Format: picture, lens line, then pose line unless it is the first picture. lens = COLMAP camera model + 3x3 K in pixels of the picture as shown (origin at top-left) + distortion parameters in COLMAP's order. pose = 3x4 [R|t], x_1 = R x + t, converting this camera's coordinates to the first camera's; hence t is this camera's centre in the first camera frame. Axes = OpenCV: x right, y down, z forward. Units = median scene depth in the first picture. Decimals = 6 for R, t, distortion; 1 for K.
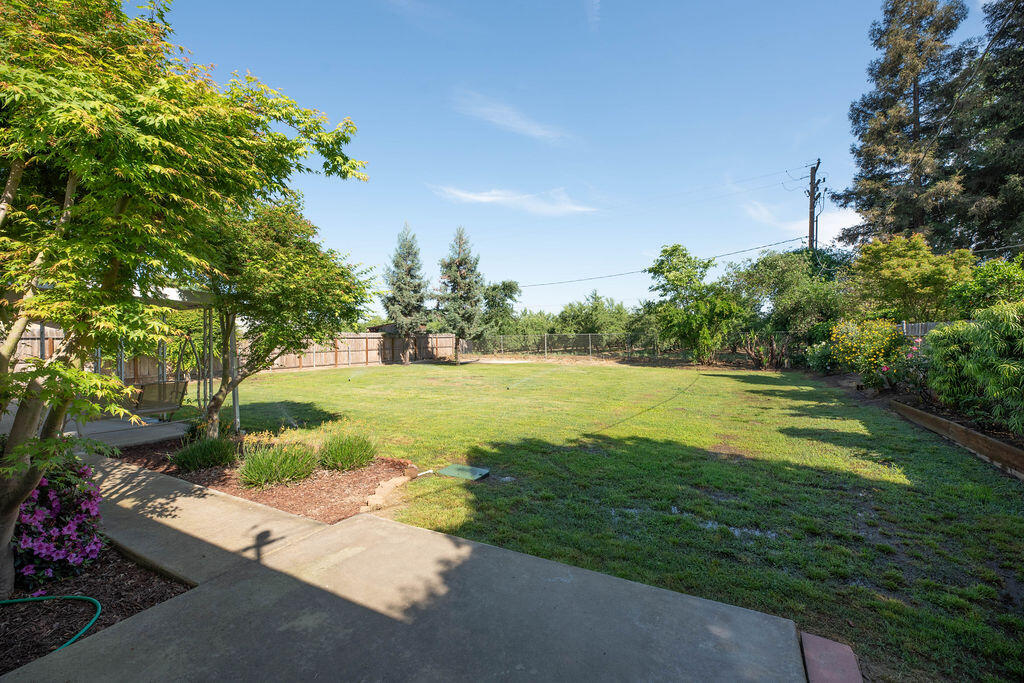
lens RADIAL K [[413.1, 0, 505.8], [0, 413.1, 340.5], [0, 0, 1]] dist [0.001975, -0.000382]
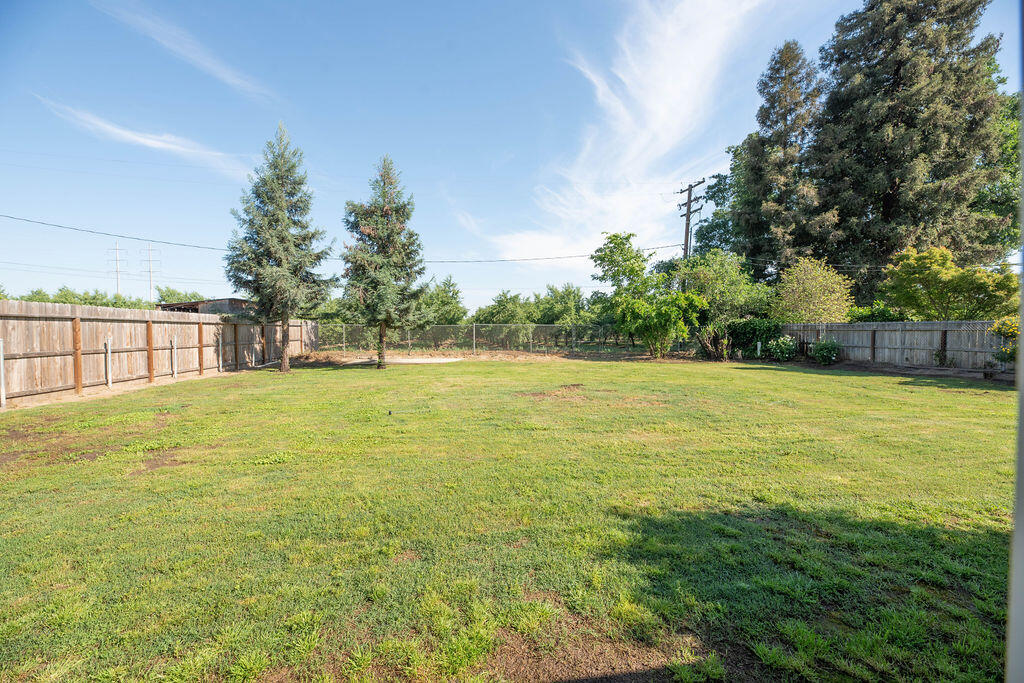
lens RADIAL K [[413.1, 0, 505.8], [0, 413.1, 340.5], [0, 0, 1]] dist [0.001975, -0.000382]
pose [[0.815640, 0.004073, 0.578545, -0.349683], [-0.015931, 0.999754, 0.015421, 0.001518], [-0.578340, -0.021795, 0.815504, 0.370511]]
